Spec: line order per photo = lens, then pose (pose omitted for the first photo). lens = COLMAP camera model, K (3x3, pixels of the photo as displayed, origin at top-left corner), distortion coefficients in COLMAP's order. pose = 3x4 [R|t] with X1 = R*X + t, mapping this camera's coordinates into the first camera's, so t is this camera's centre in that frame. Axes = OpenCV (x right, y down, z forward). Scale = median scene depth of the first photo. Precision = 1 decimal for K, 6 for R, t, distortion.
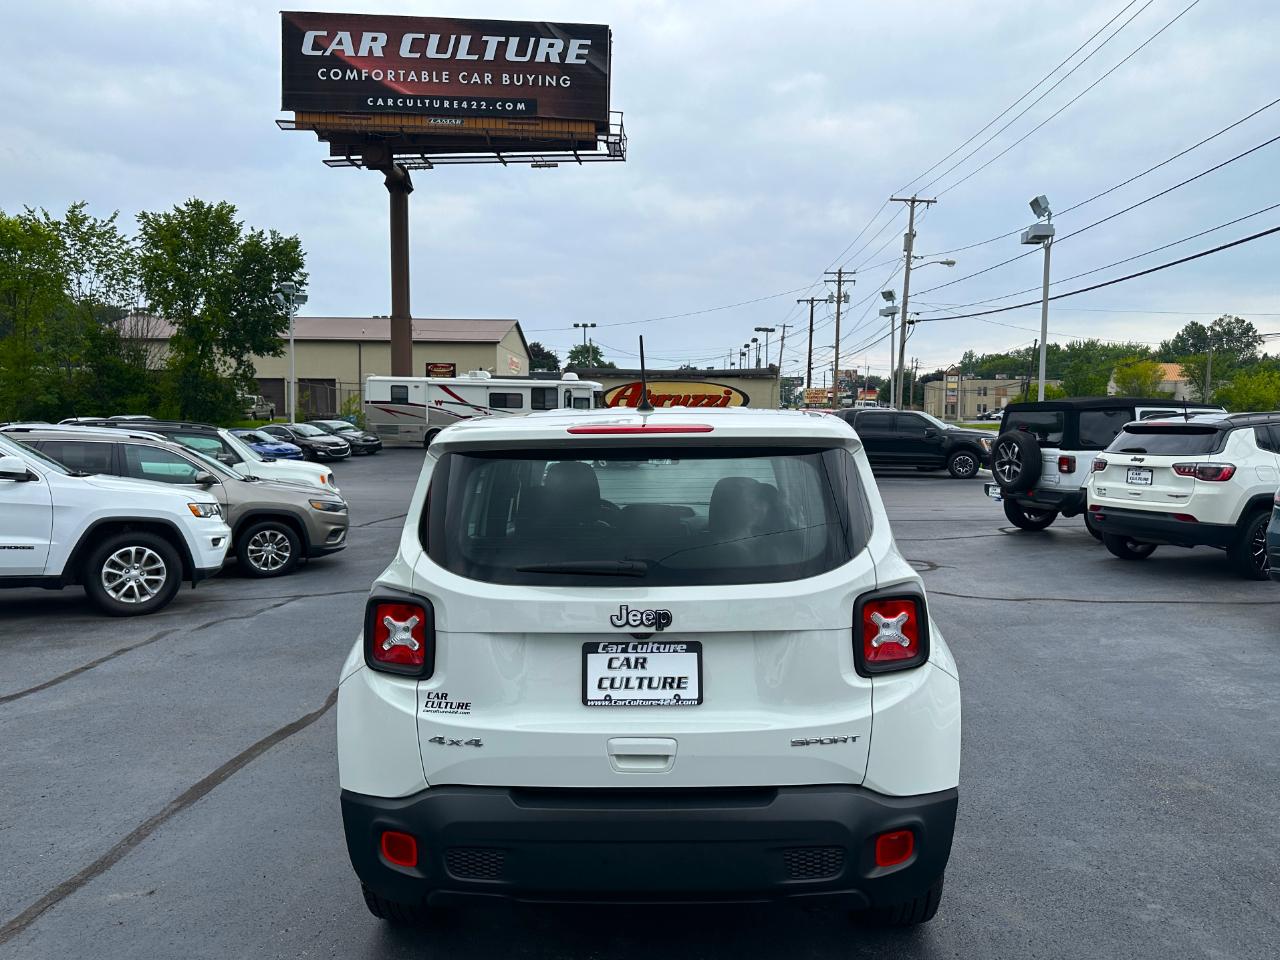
lens RADIAL K [[973.4, 0, 642.4], [0, 973.4, 474.7], [0, 0, 1]] dist [0.158479, -0.268692]
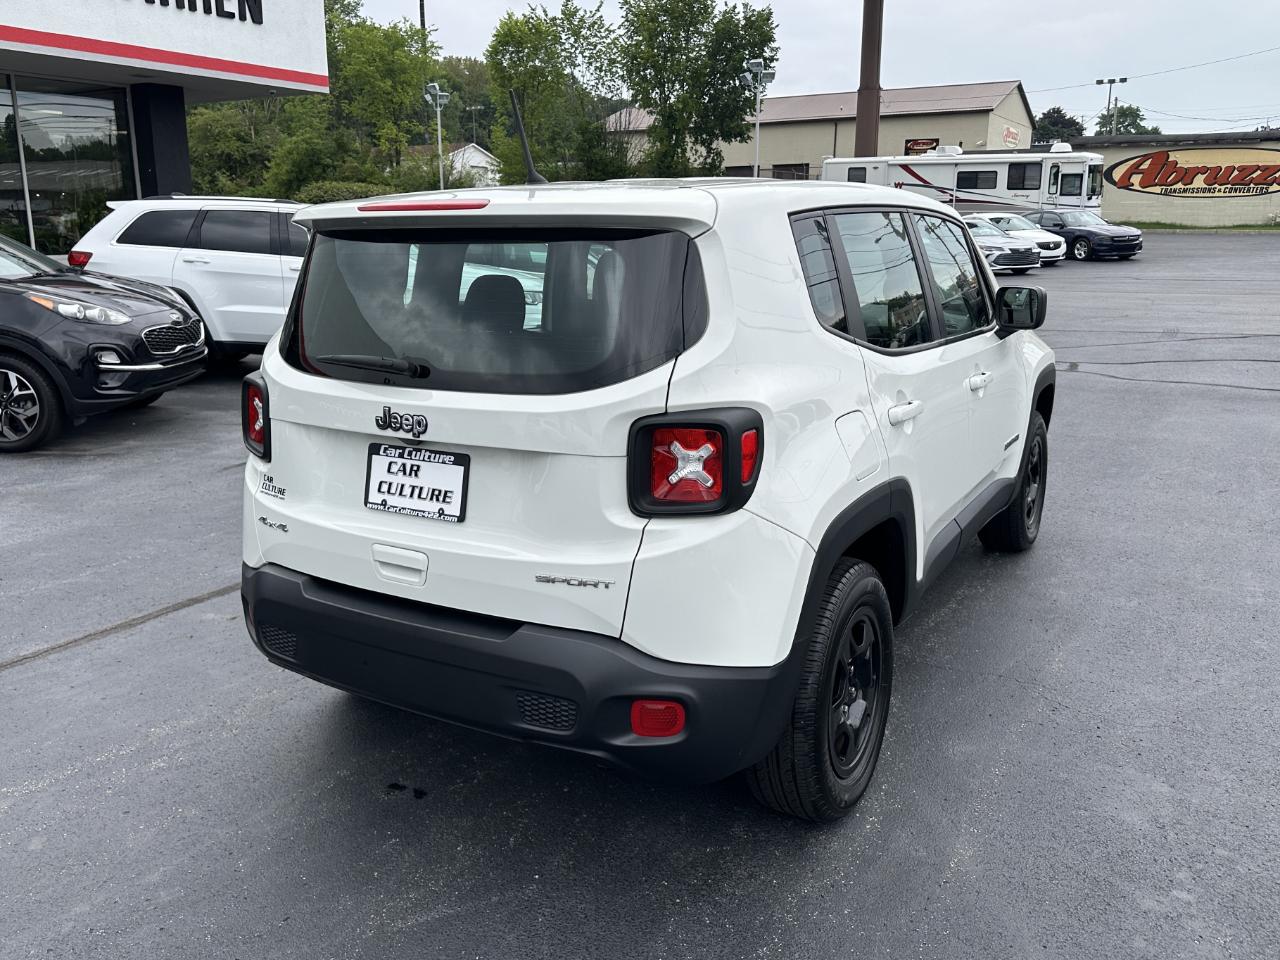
lens RADIAL K [[1028.3, 0, 592.7], [0, 1028.3, 463.9], [0, 0, 1]] dist [0.058727, -0.077825]
pose [[0.864478, 0.108825, -0.490748, 0.181595], [-0.015614, 0.981626, 0.190174, 0.000311], [0.502427, -0.156739, 0.850294, 0.079320]]
